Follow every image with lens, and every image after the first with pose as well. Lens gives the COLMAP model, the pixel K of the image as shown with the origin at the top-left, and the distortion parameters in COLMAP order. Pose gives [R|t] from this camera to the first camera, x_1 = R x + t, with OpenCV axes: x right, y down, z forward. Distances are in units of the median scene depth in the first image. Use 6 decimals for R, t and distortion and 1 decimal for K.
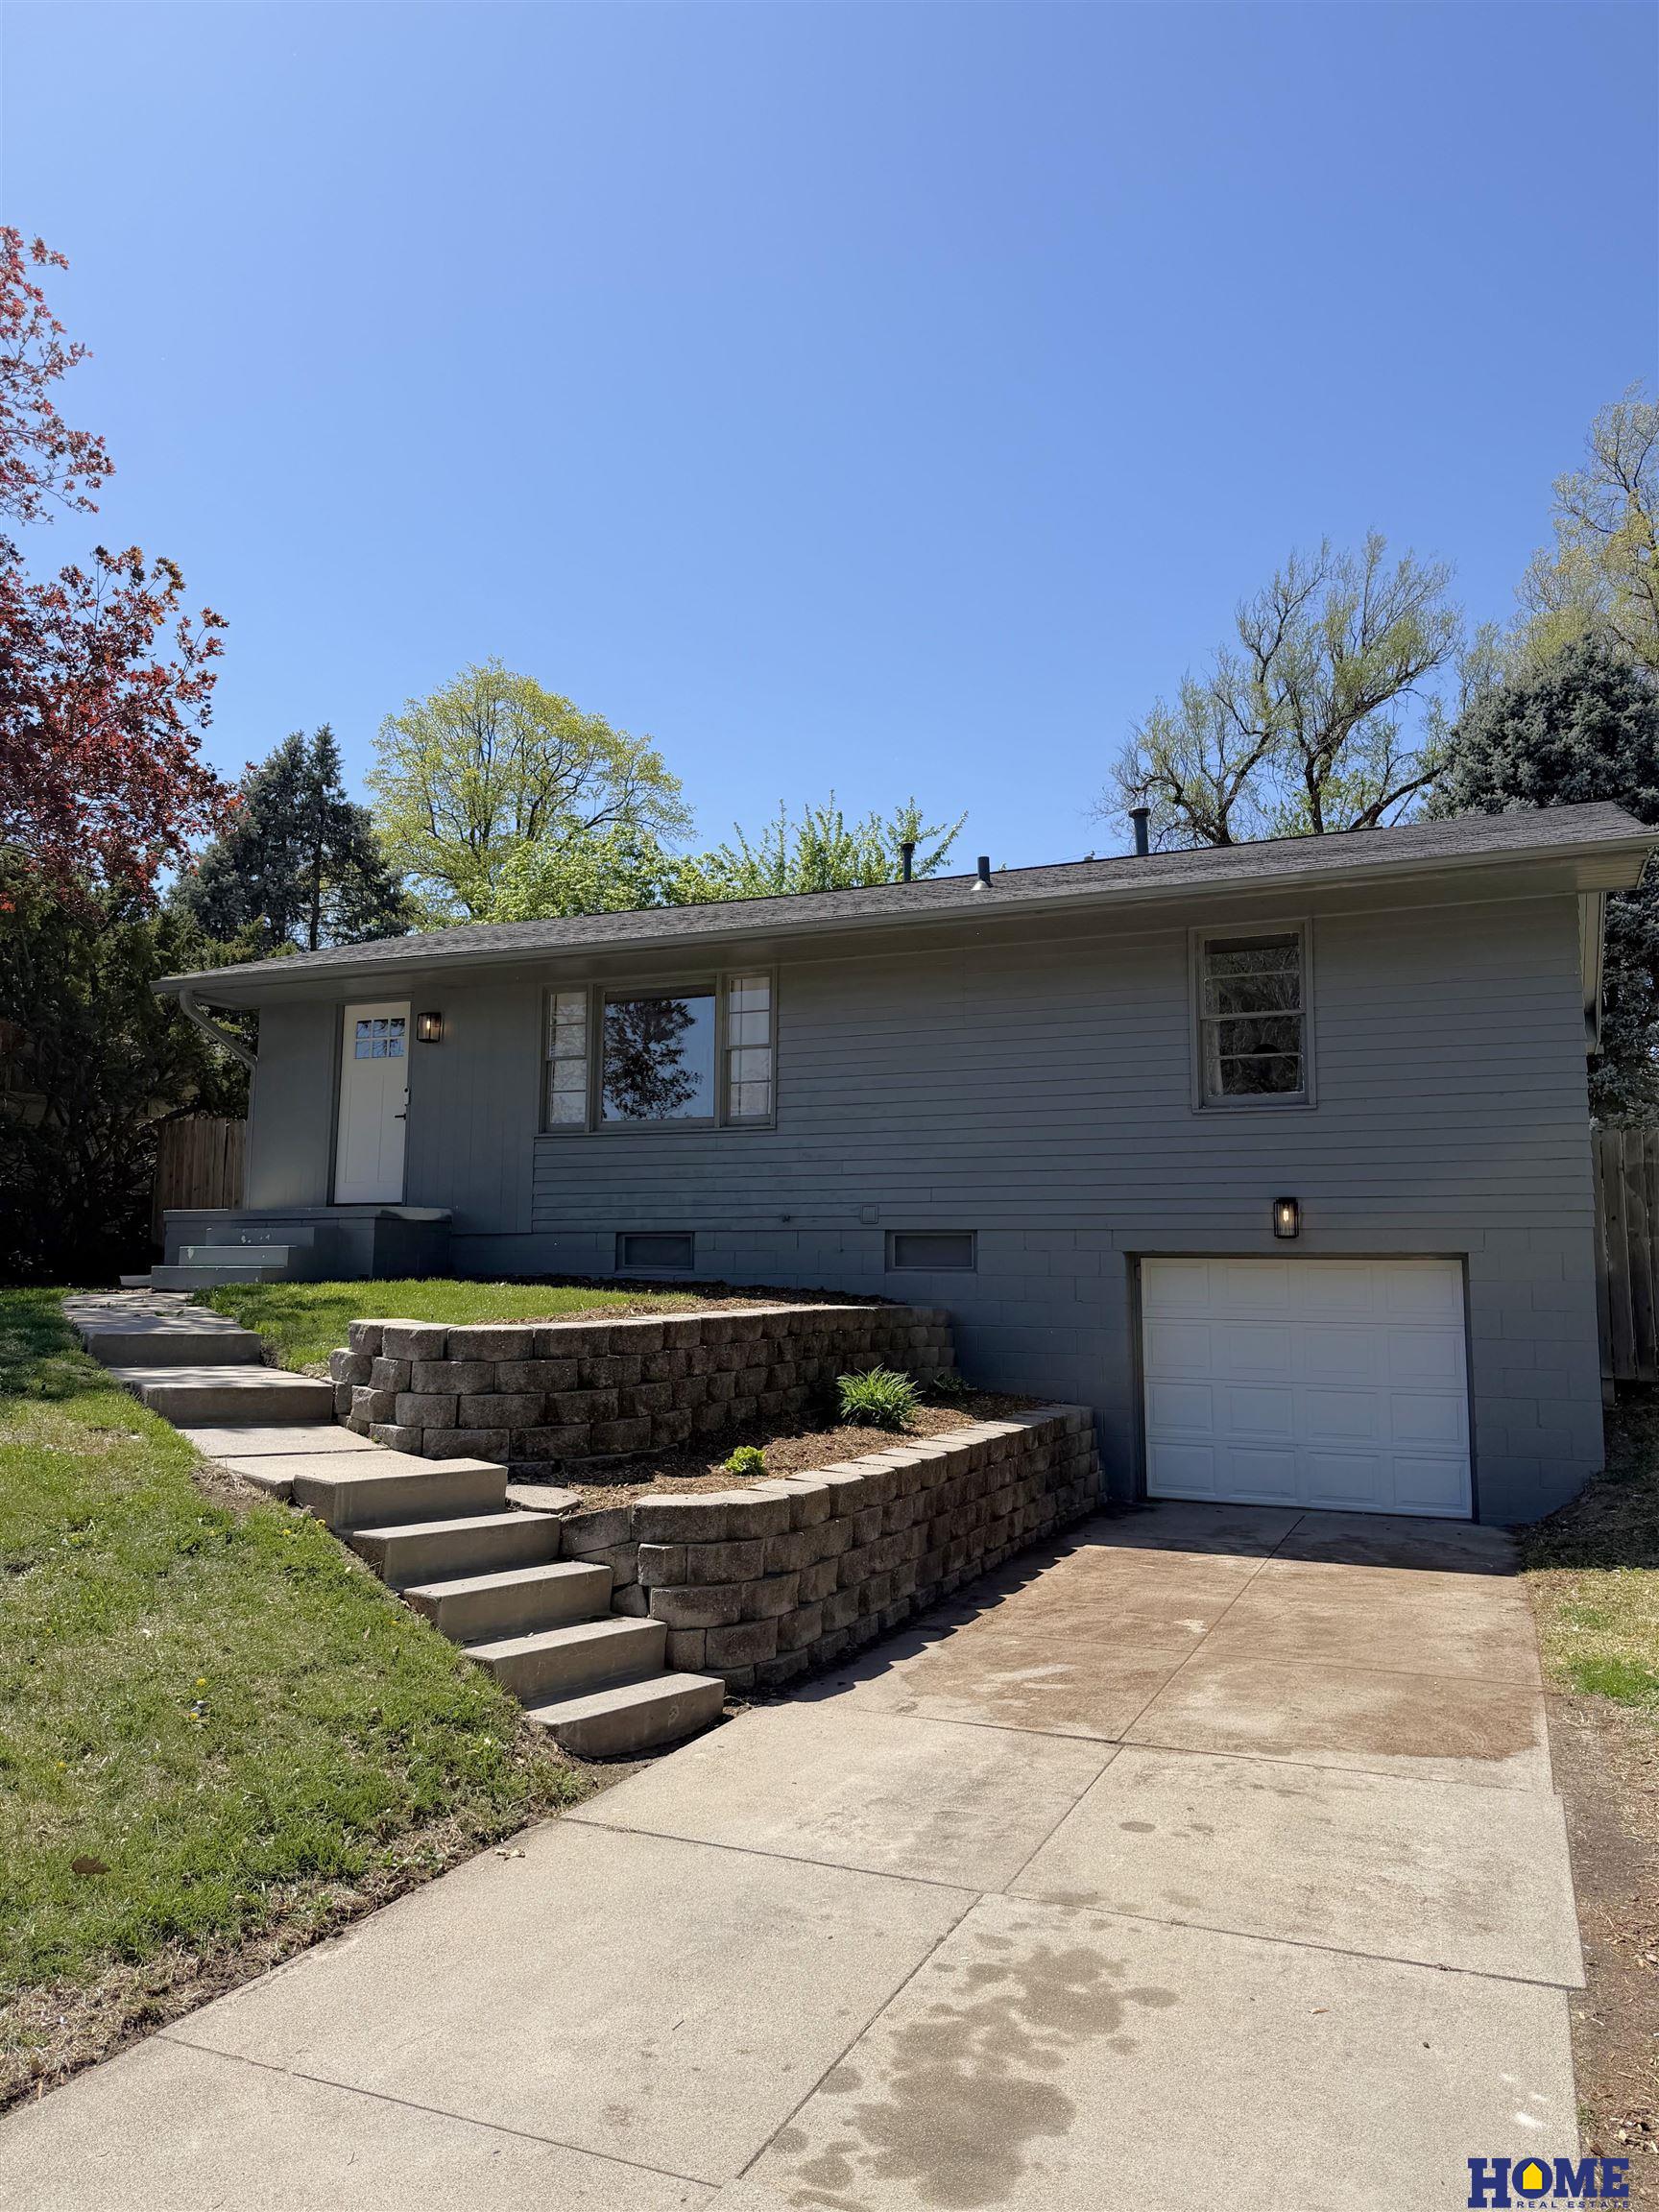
lens RADIAL K [[1560.7, 0, 830.7], [0, 1560.7, 1090.5], [0, 0, 1]] dist [0.067905, -0.001878]
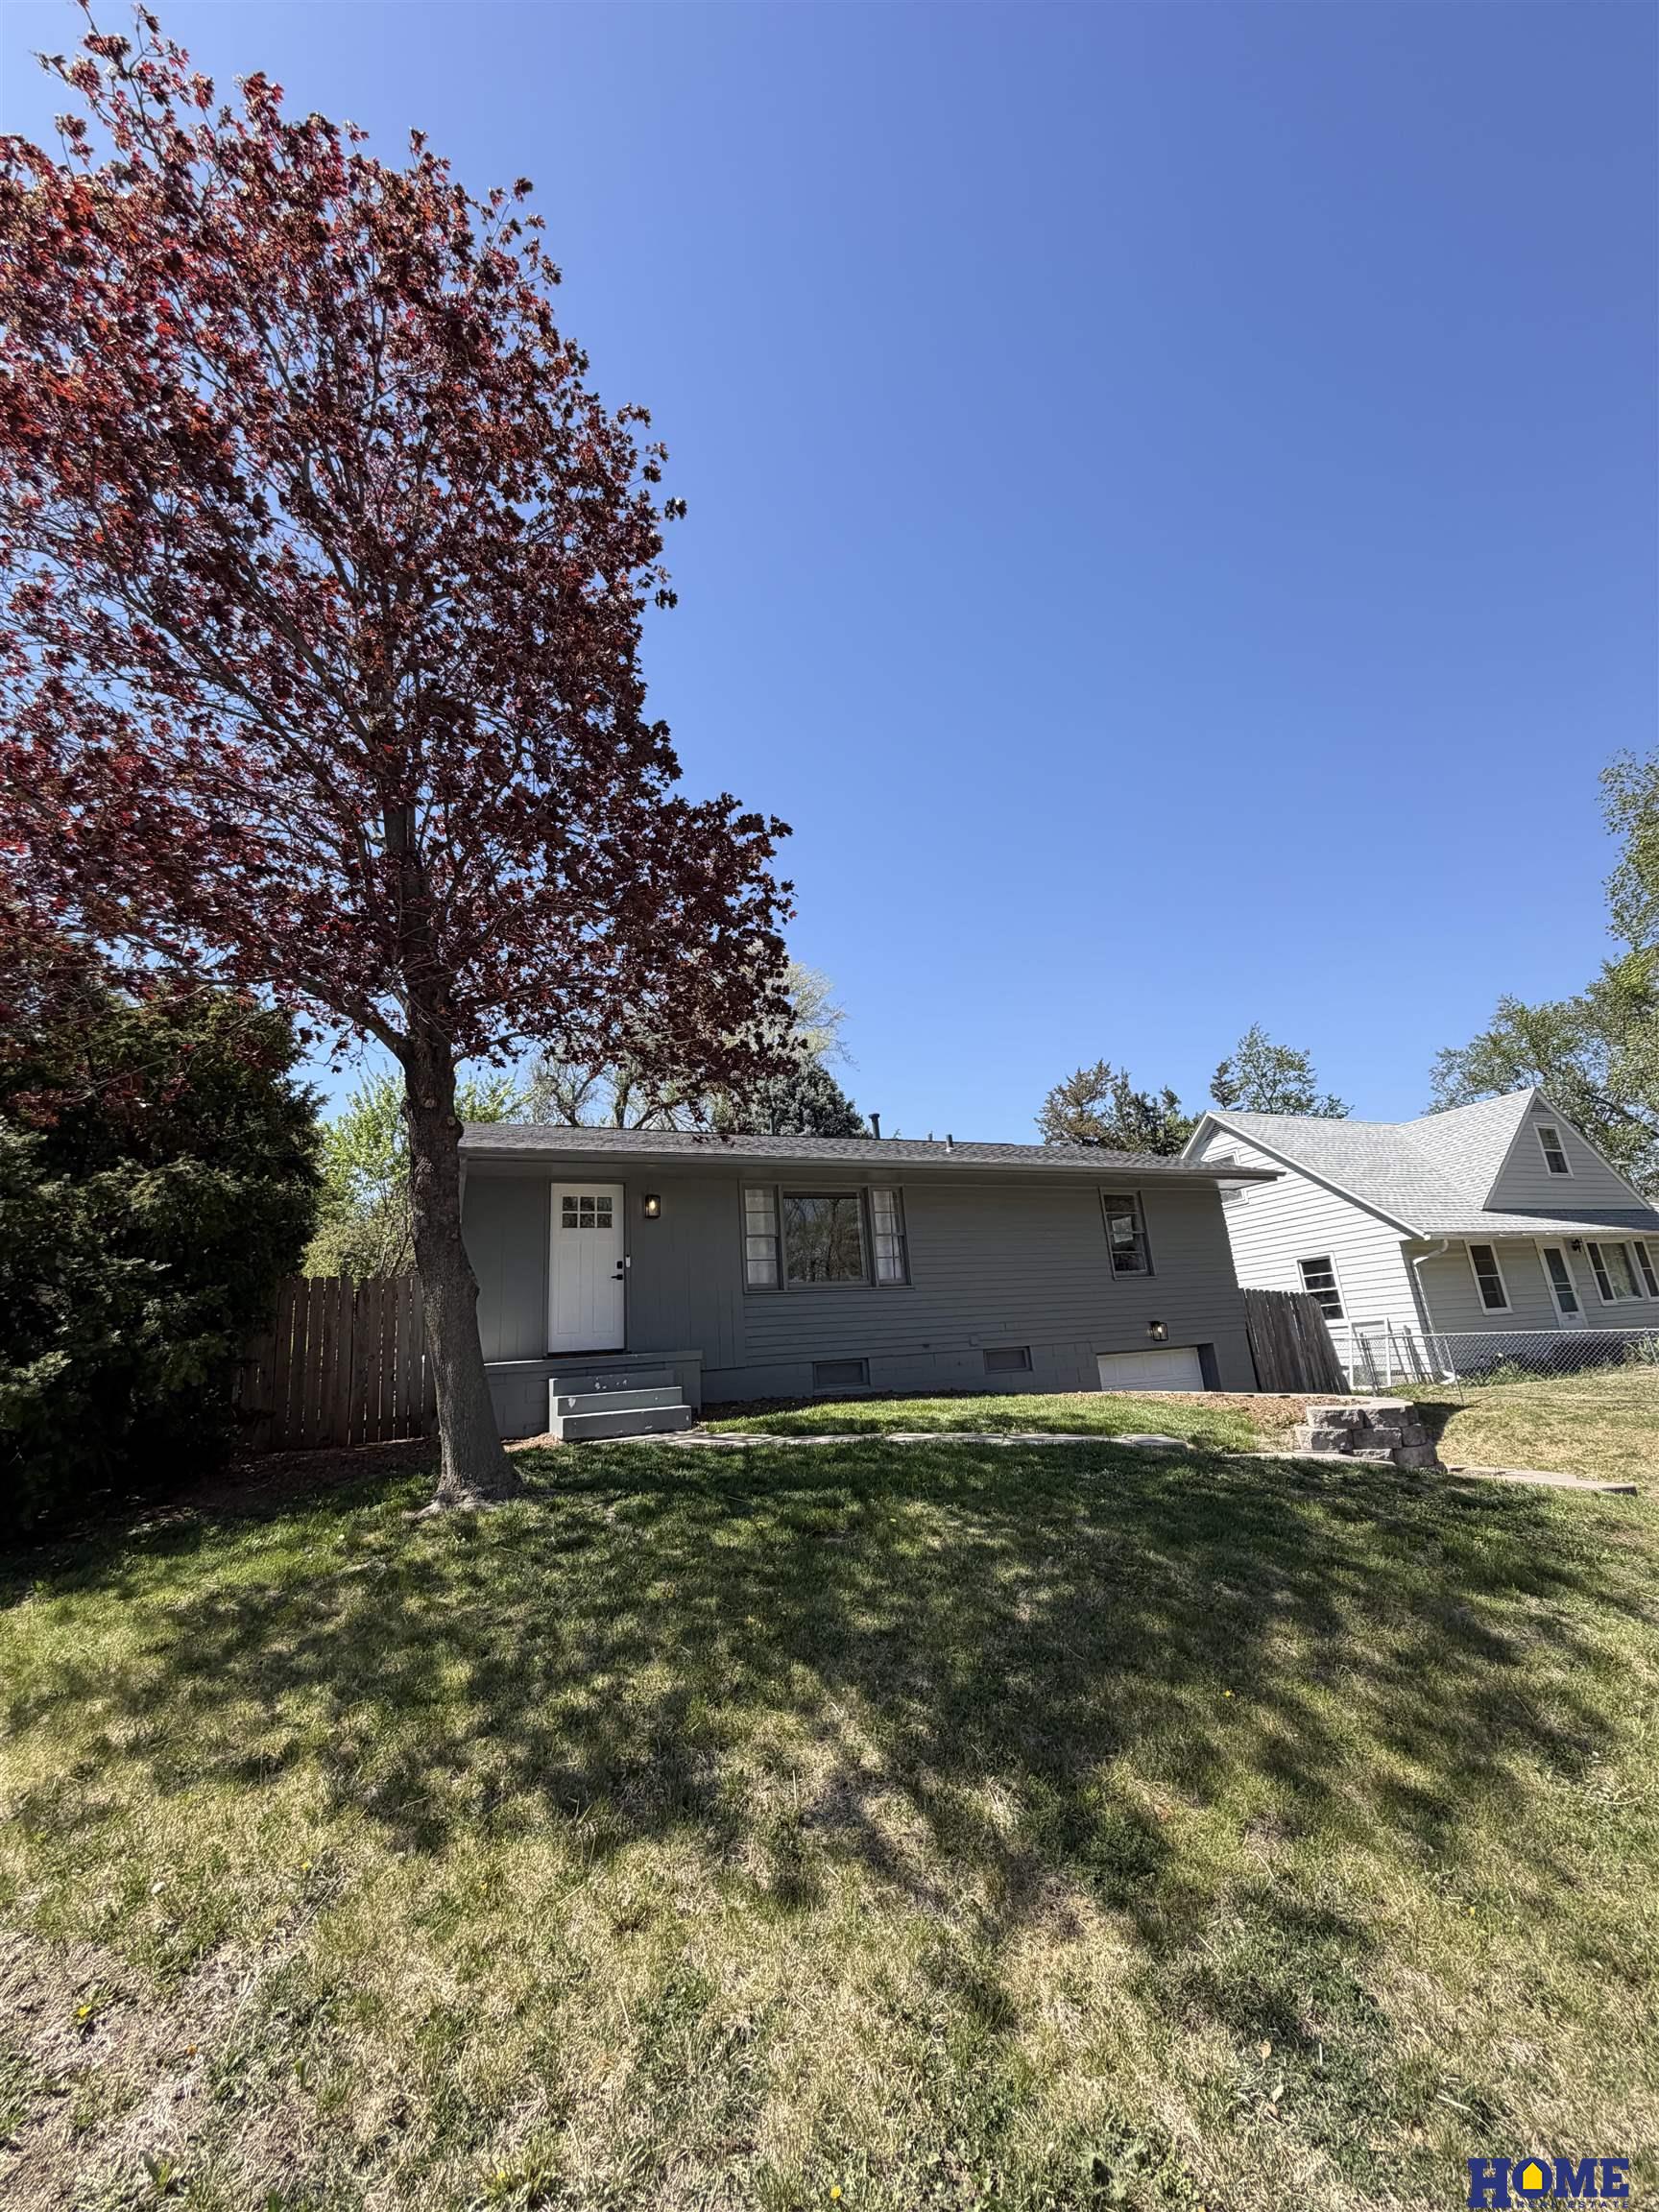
lens RADIAL K [[889.0, 0, 832.4], [0, 889.0, 1112.6], [0, 0, 1]] dist [0.000863, 0.000150]
pose [[0.655264, 0.147222, 0.740914, -0.677834], [-0.014547, 0.983102, -0.182481, 0.013291], [-0.755260, 0.108795, 0.646333, 0.395574]]
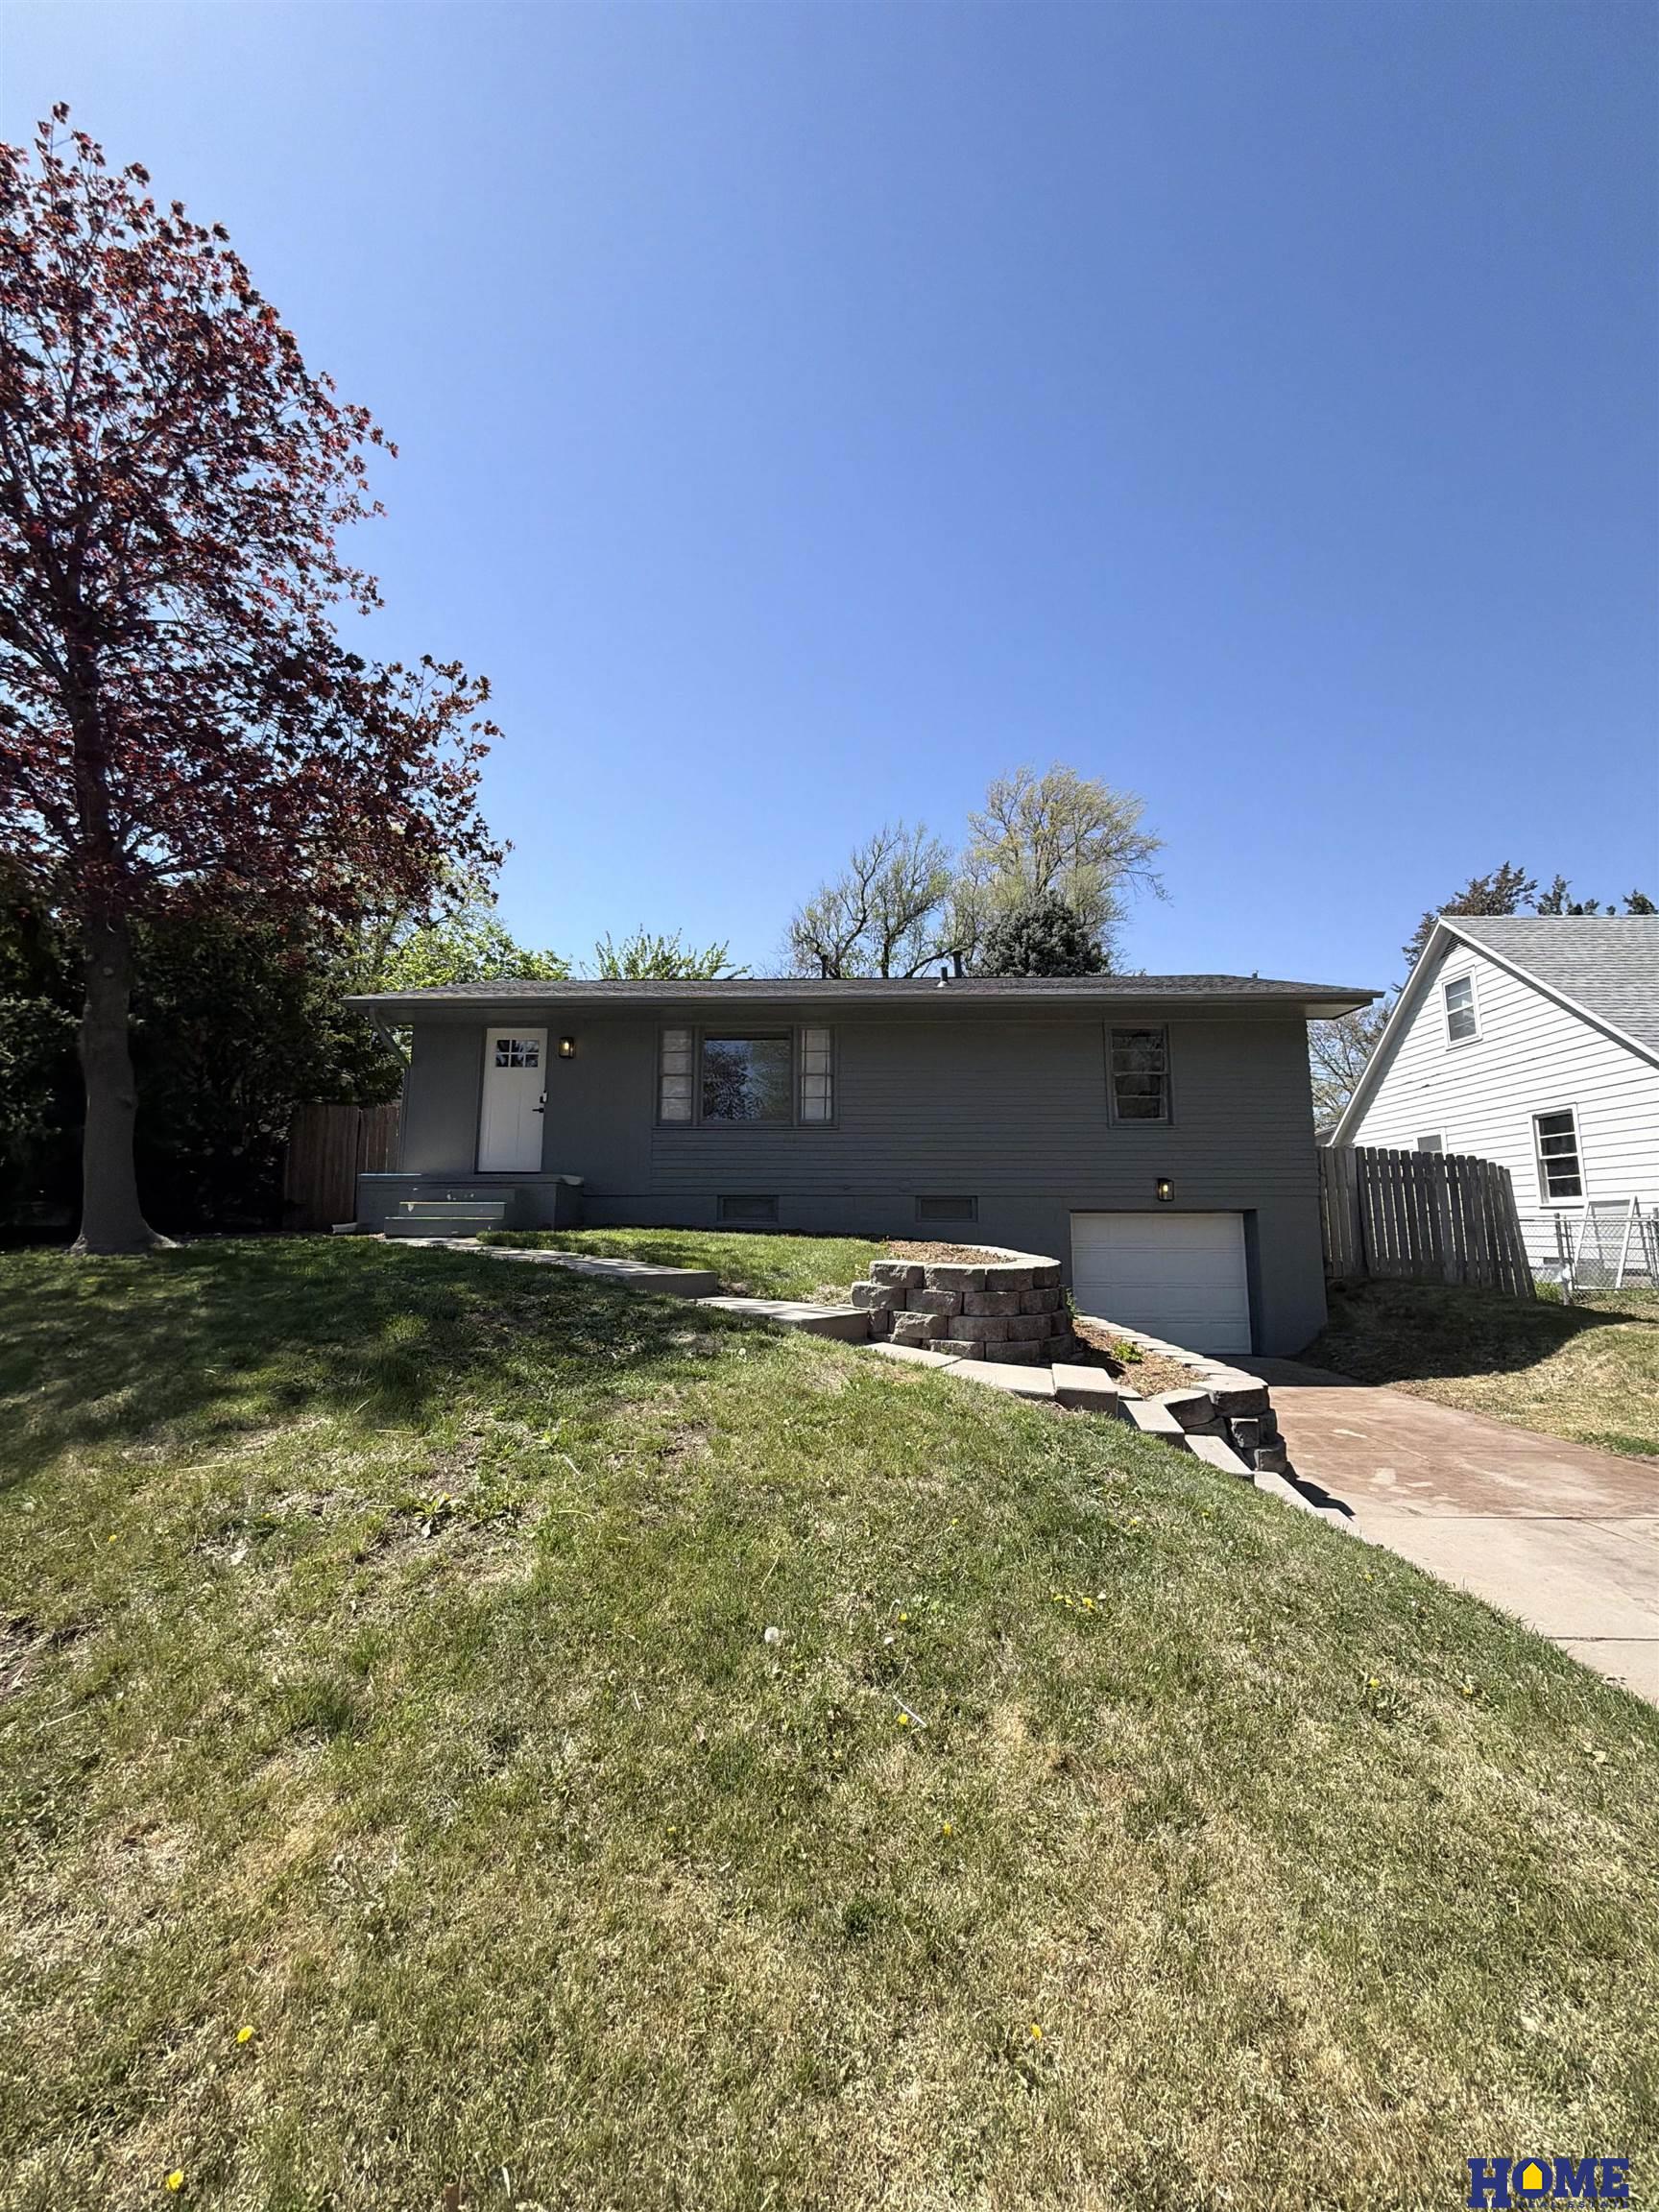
lens RADIAL K [[889.0, 0, 833.1], [0, 889.0, 1107.4], [0, 0, 1]] dist [0.000863, 0.000150]
pose [[0.923589, 0.044079, 0.380842, -0.321970], [-0.040428, 0.999028, -0.017588, 0.016342], [-0.381247, 0.000847, 0.924473, 0.168010]]
